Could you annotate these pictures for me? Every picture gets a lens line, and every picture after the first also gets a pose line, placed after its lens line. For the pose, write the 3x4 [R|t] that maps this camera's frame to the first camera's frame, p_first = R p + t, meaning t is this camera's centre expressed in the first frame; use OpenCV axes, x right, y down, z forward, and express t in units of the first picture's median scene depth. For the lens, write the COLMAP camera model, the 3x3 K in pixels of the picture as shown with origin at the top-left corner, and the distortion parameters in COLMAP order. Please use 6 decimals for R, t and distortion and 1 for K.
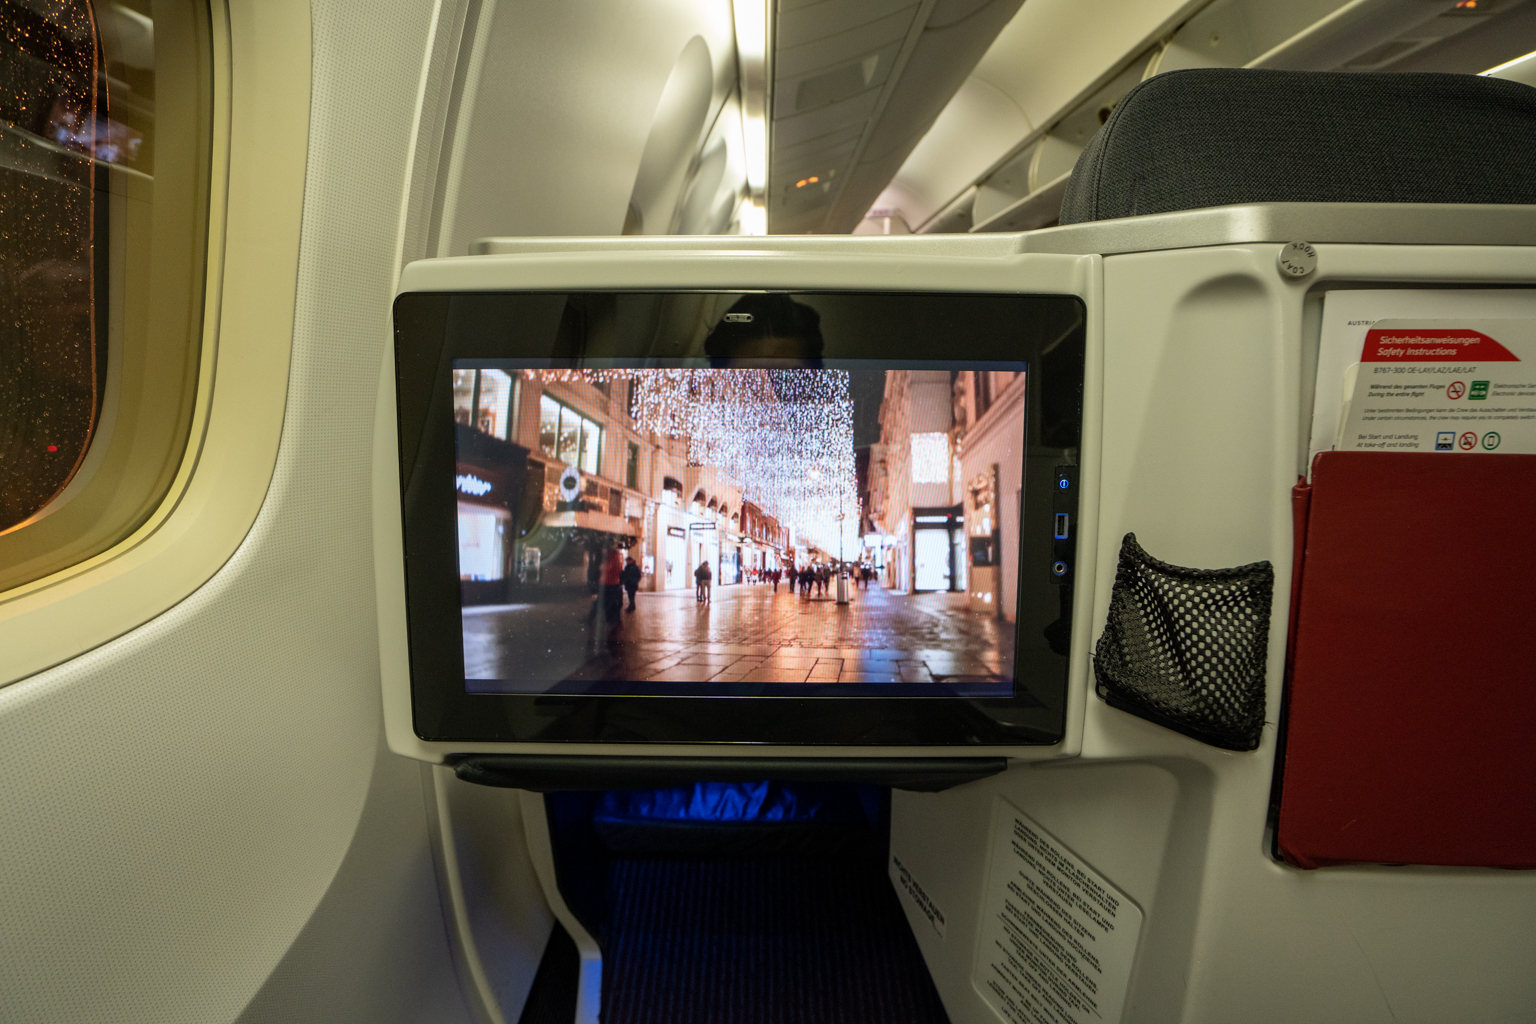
lens RADIAL K [[711.1, 0, 768.0], [0, 711.1, 514.3], [0, 0, 1]] dist [-0.059012, 0.021785]
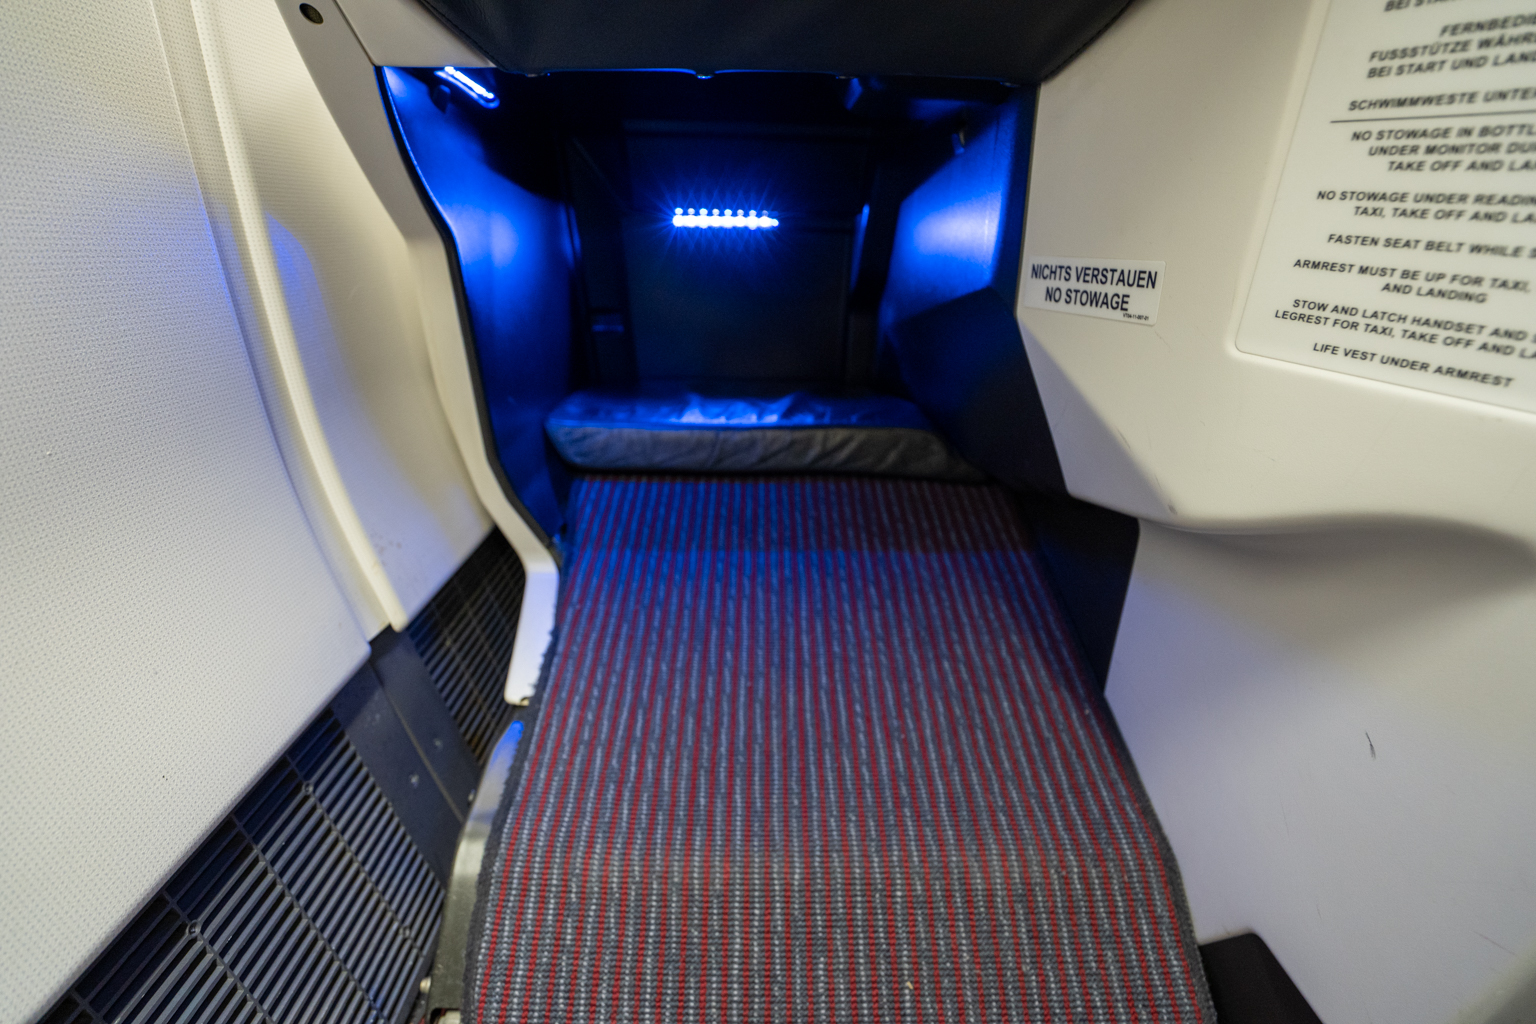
lens RADIAL K [[711.1, 0, 768.0], [0, 711.1, 514.3], [0, 0, 1]] dist [-0.059012, 0.021785]
pose [[0.999993, 0.001931, 0.003052, -0.032523], [-0.002376, 0.988183, 0.153259, 0.489124], [-0.002720, -0.153265, 0.988181, 0.322033]]
